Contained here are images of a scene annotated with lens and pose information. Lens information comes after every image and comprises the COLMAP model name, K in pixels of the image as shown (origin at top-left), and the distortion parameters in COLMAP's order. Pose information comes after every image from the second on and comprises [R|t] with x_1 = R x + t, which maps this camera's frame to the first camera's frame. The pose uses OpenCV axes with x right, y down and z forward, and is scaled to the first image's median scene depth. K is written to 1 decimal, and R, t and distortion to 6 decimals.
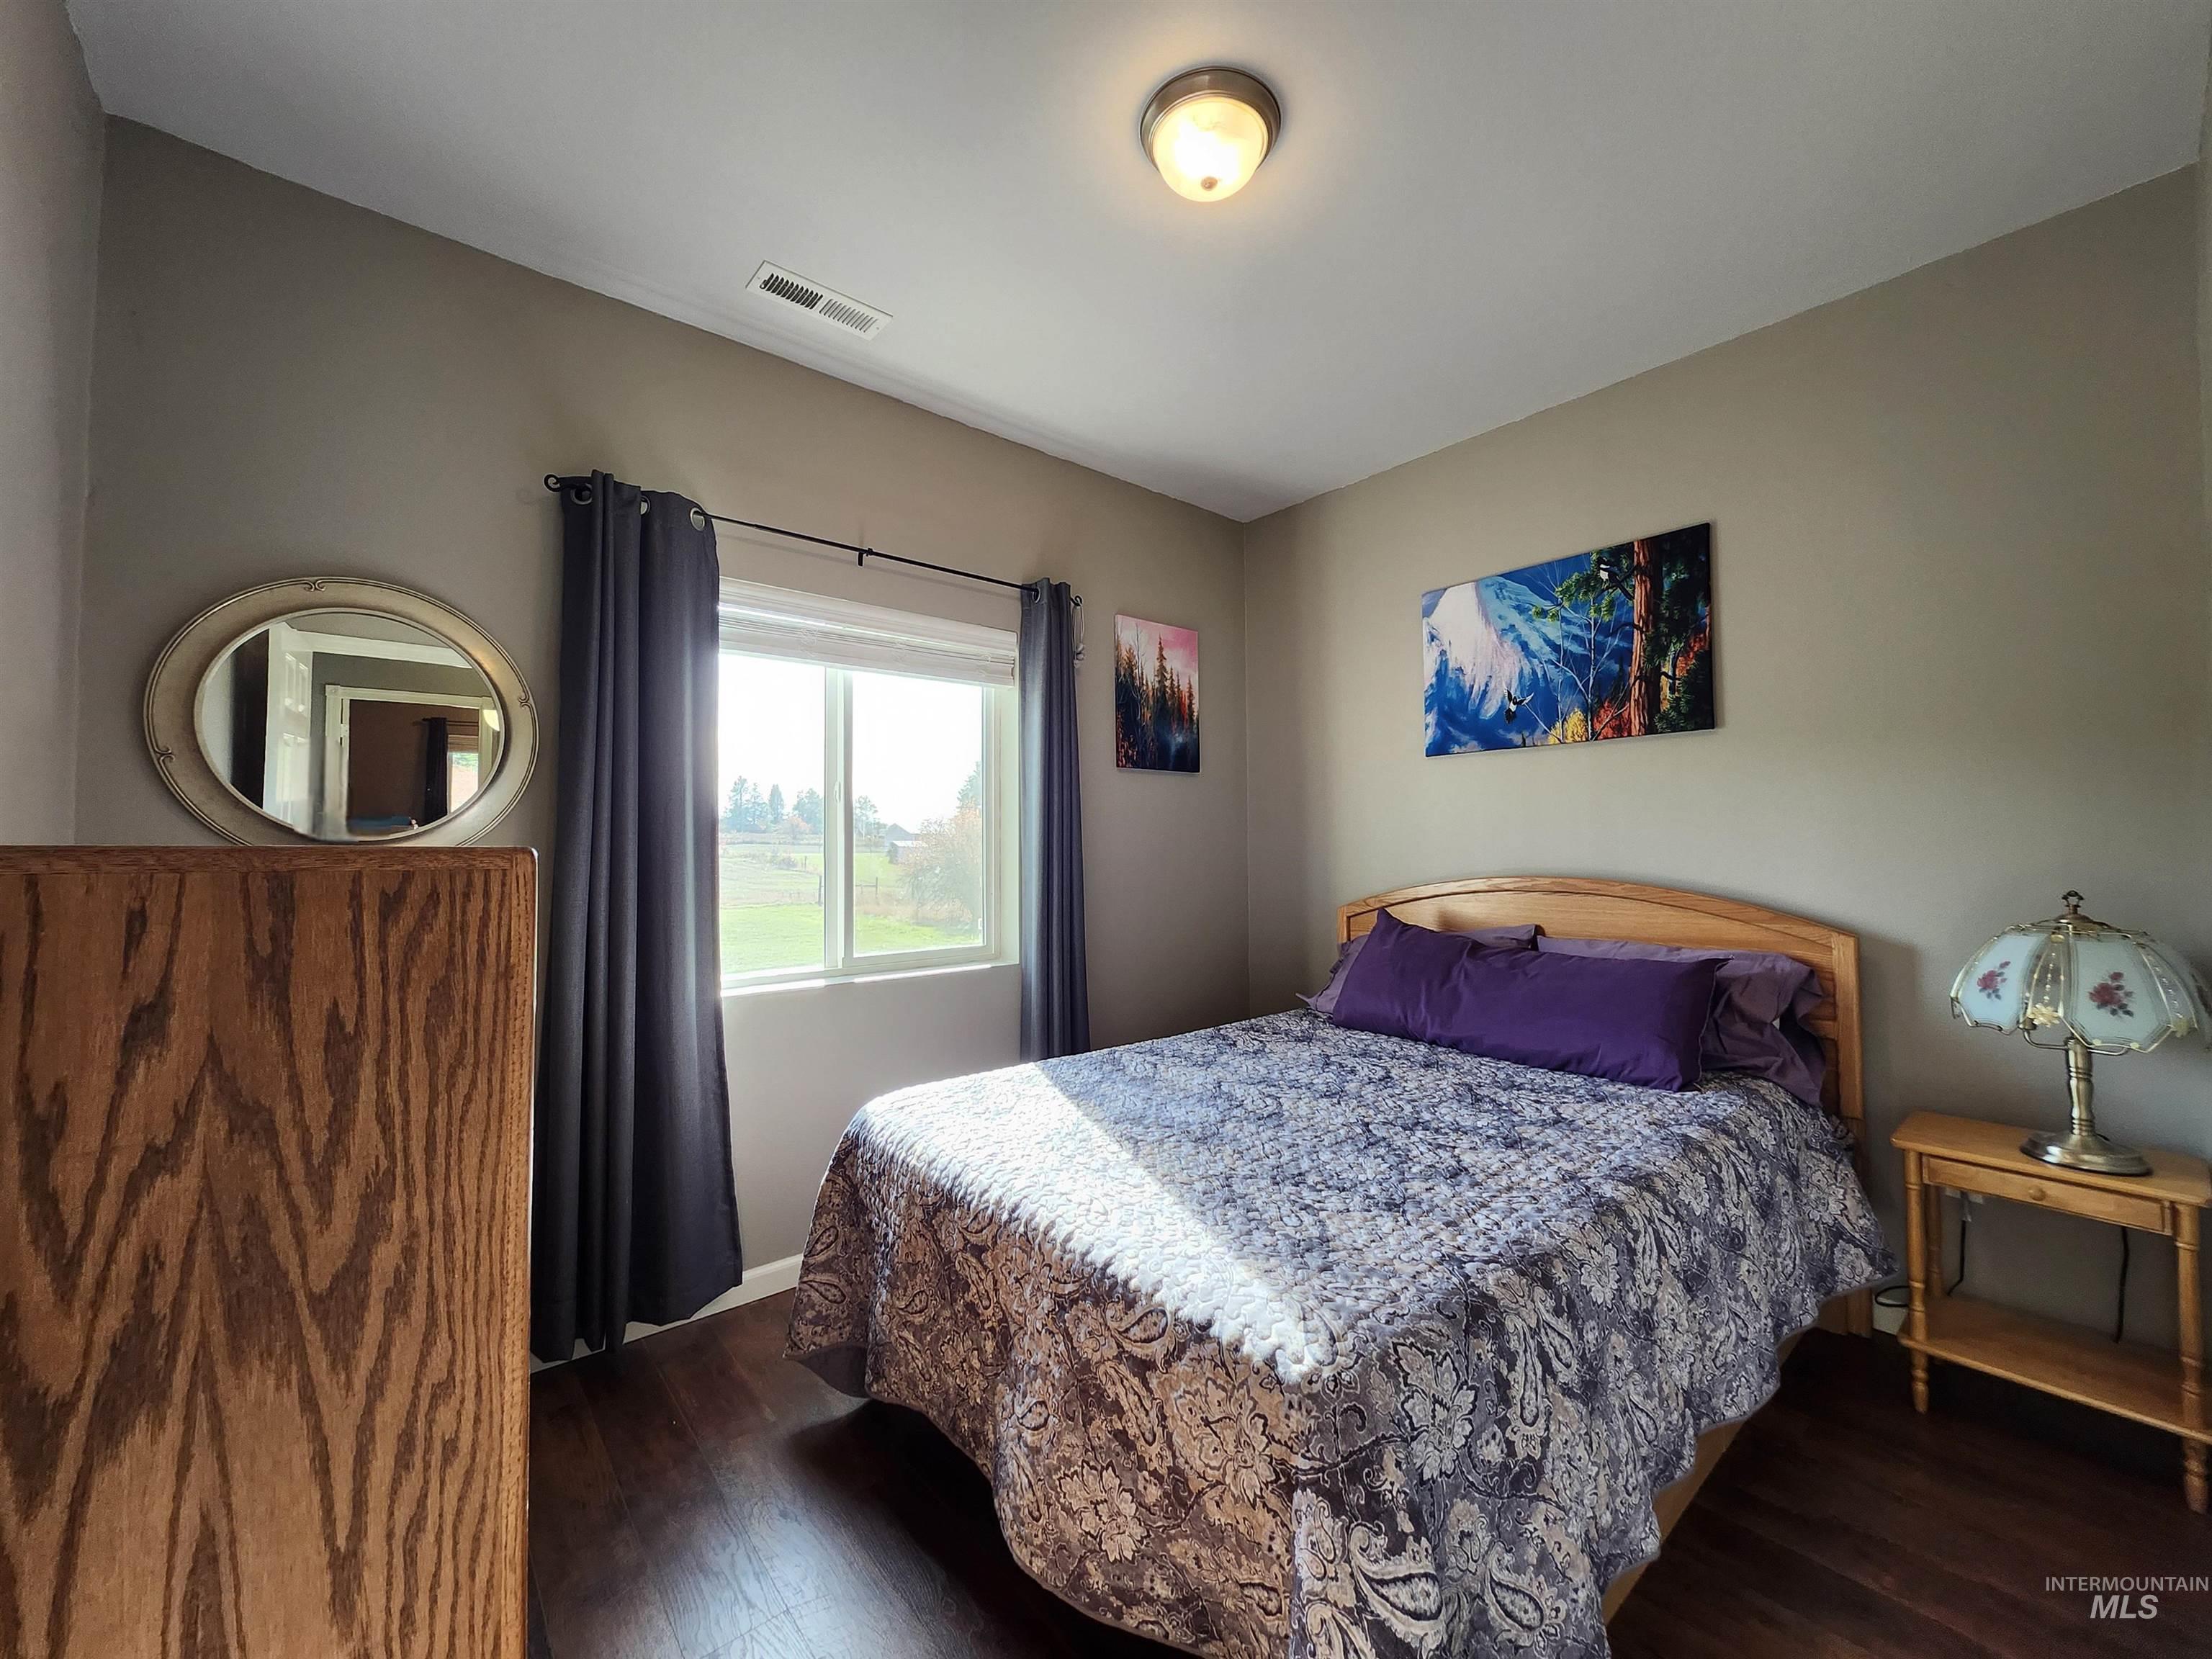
lens RADIAL K [[878.4, 0, 1122.7], [0, 878.4, 824.1], [0, 0, 1]] dist [-0.000566, -0.000966]
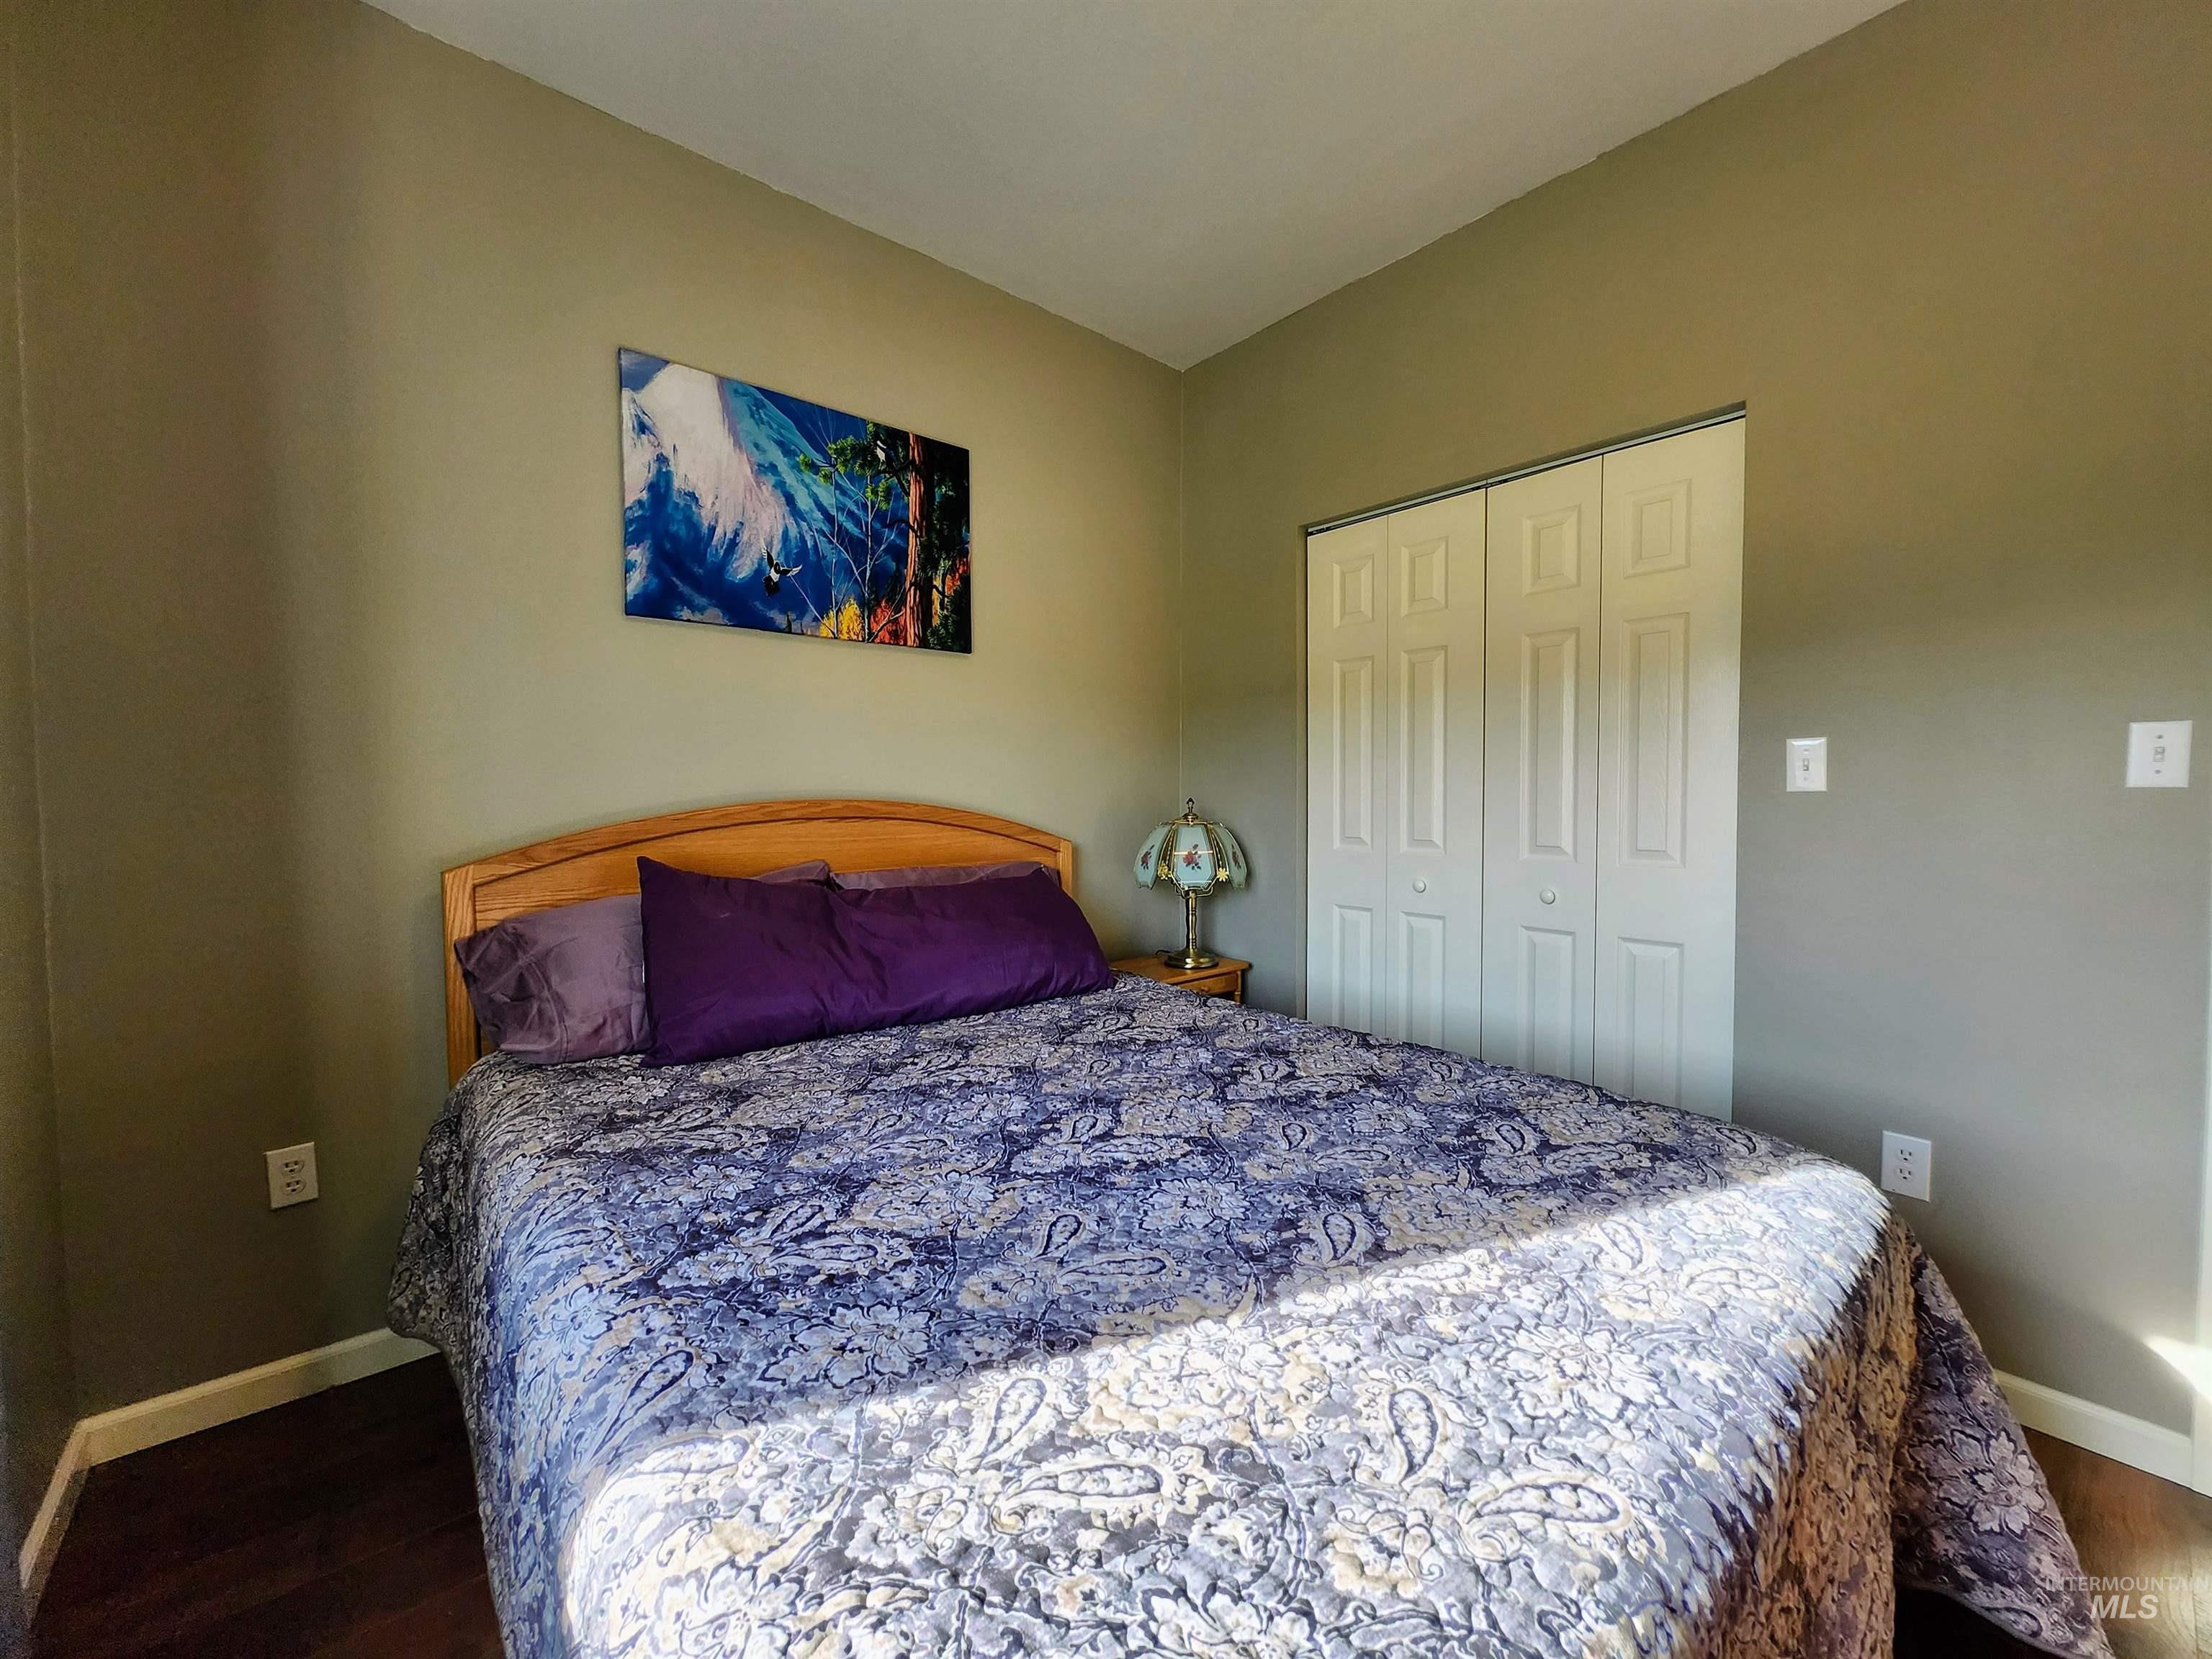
lens RADIAL K [[878.4, 0, 1122.7], [0, 878.4, 824.1], [0, 0, 1]] dist [-0.000566, -0.000966]
pose [[-0.025109, -0.026708, 0.999328, -0.340922], [-0.024340, 0.999363, 0.026097, 0.055422], [-0.999388, -0.023669, -0.025743, 0.772042]]
